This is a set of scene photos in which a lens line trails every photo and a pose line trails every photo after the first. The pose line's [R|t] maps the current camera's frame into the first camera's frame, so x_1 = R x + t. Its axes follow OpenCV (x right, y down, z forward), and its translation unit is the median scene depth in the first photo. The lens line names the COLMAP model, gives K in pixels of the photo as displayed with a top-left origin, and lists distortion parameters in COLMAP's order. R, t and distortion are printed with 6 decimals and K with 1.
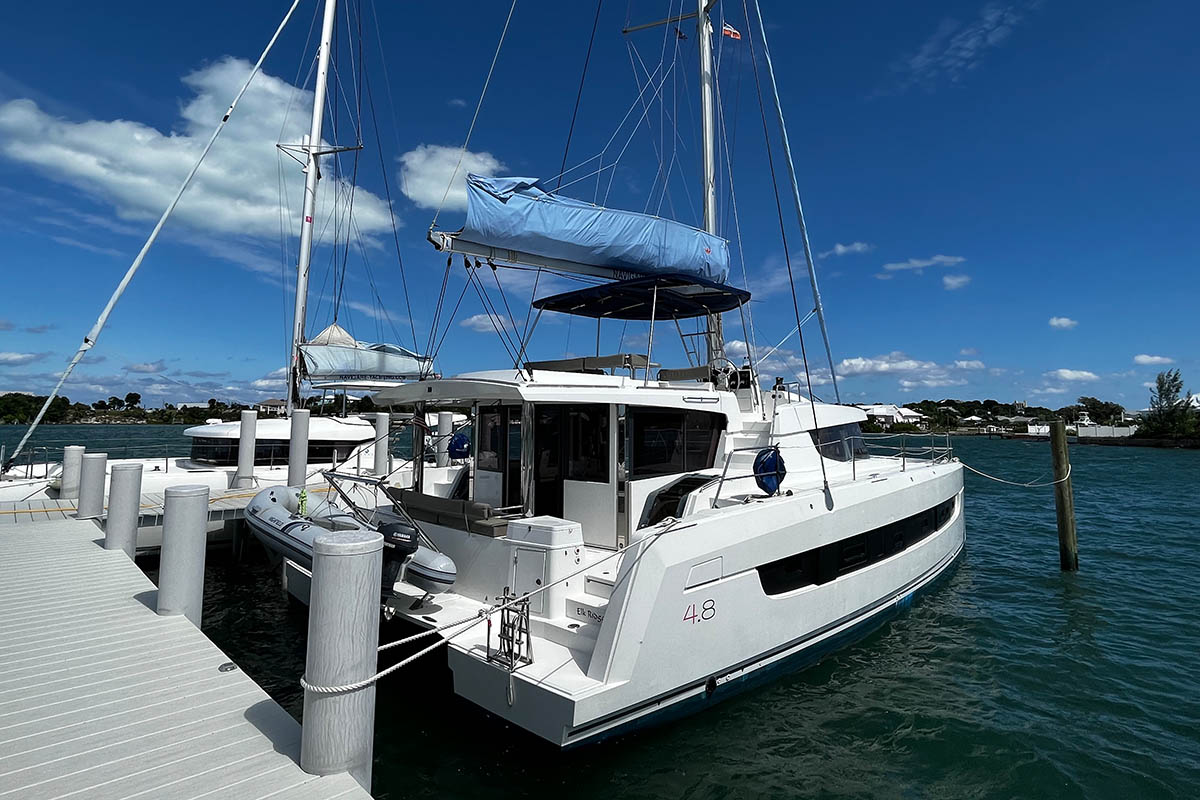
lens RADIAL K [[628.5, 0, 600.4], [0, 628.5, 357.0], [0, 0, 1]] dist [-0.002938, -0.000397]
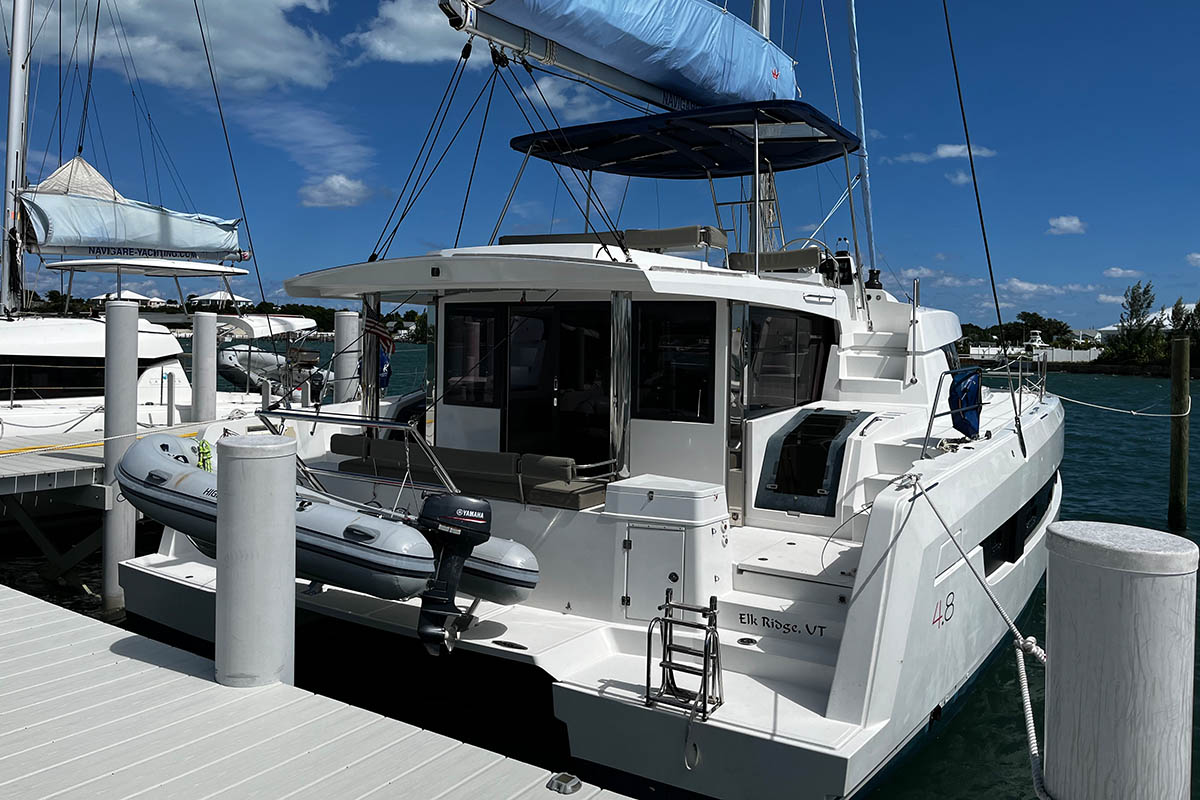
lens RADIAL K [[899.8, 0, 603.2], [0, 899.8, 357.6], [0, 0, 1]] dist [0.027011, -0.001865]
pose [[0.974812, 0.007591, 0.222899, -0.236748], [-0.035579, 0.991915, 0.121816, 0.018553], [-0.220172, -0.126678, 0.967200, 0.102594]]
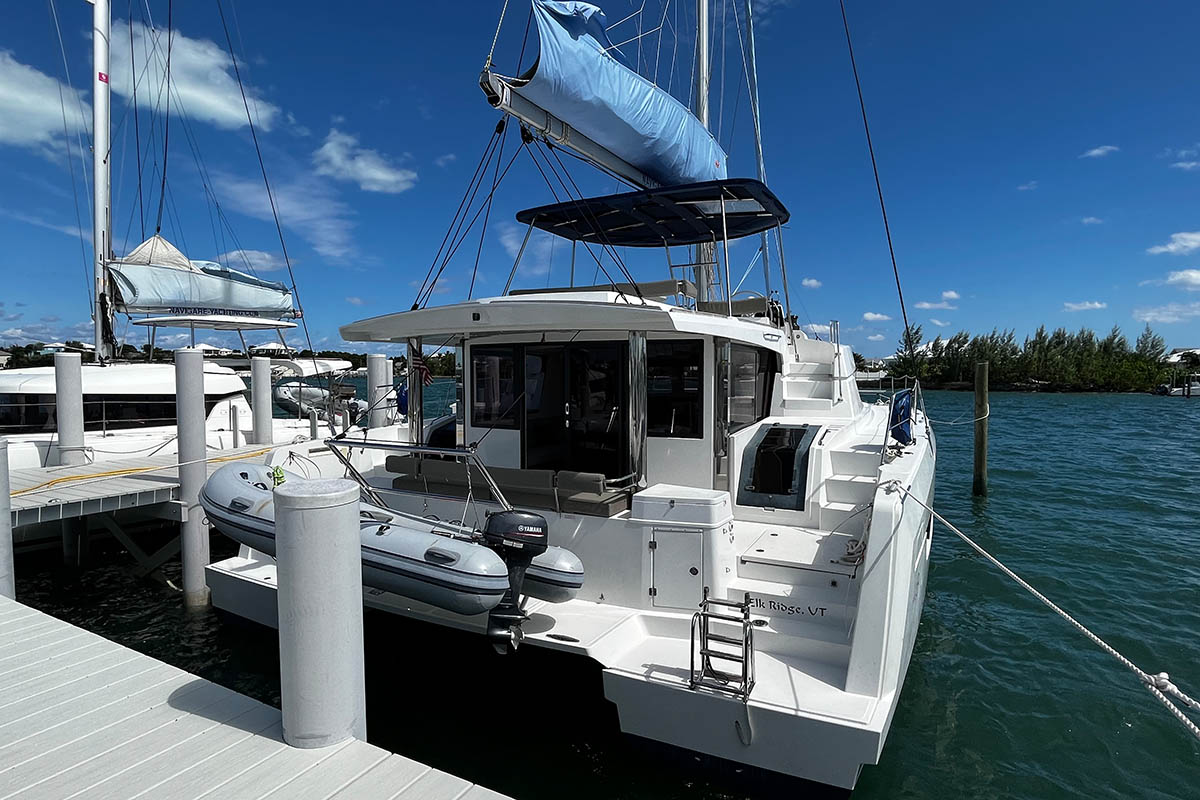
lens RADIAL K [[630.6, 0, 600.0], [0, 630.6, 400.0], [0, 0, 1]] dist [0.002044, 0.001403]
pose [[0.952714, -0.020624, 0.303168, -0.274374], [-0.024426, 0.989268, 0.144059, 0.030052], [-0.302885, -0.144652, 0.941985, 0.220495]]
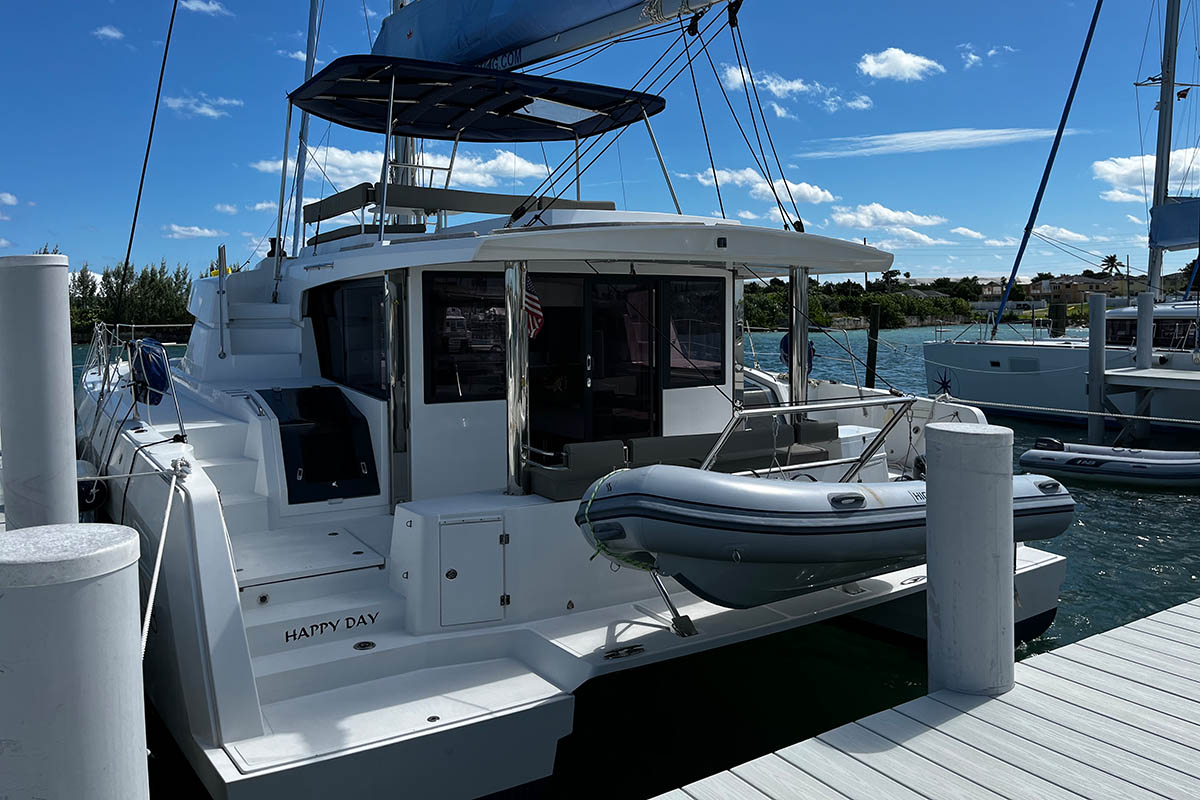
lens RADIAL K [[896.2, 0, 605.0], [0, 896.2, 358.9], [0, 0, 1]] dist [0.070120, -0.000039]
pose [[0.198209, -0.057500, 0.978472, -0.812042], [-0.091731, 0.992808, 0.076924, 0.078512], [-0.975858, -0.105003, 0.191509, 0.721979]]
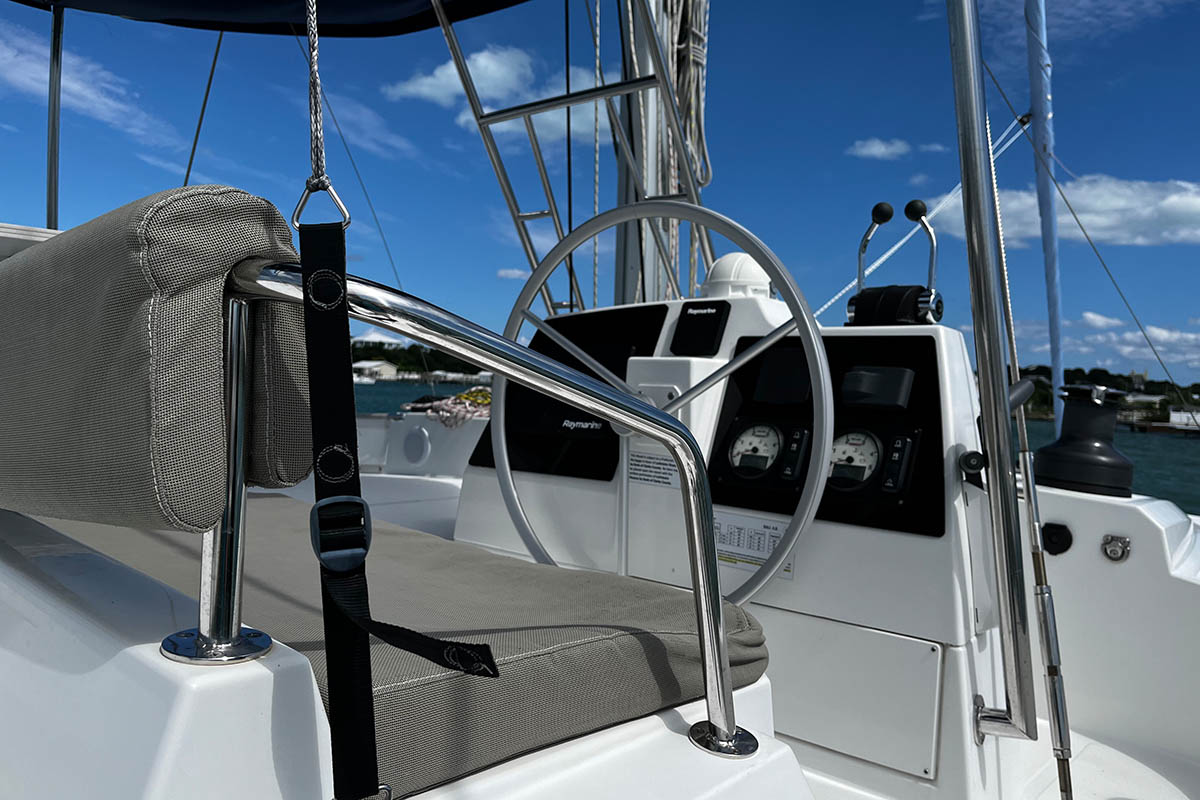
lens RADIAL K [[913.9, 0, 600.0], [0, 913.9, 400.0], [0, 0, 1]] dist [0.069069, -0.087028]
pose [[0.996322, 0.036738, 0.077420, 0.172998], [-0.046106, 0.991344, 0.122927, 0.016074], [-0.072233, -0.126045, 0.989391, 0.853920]]
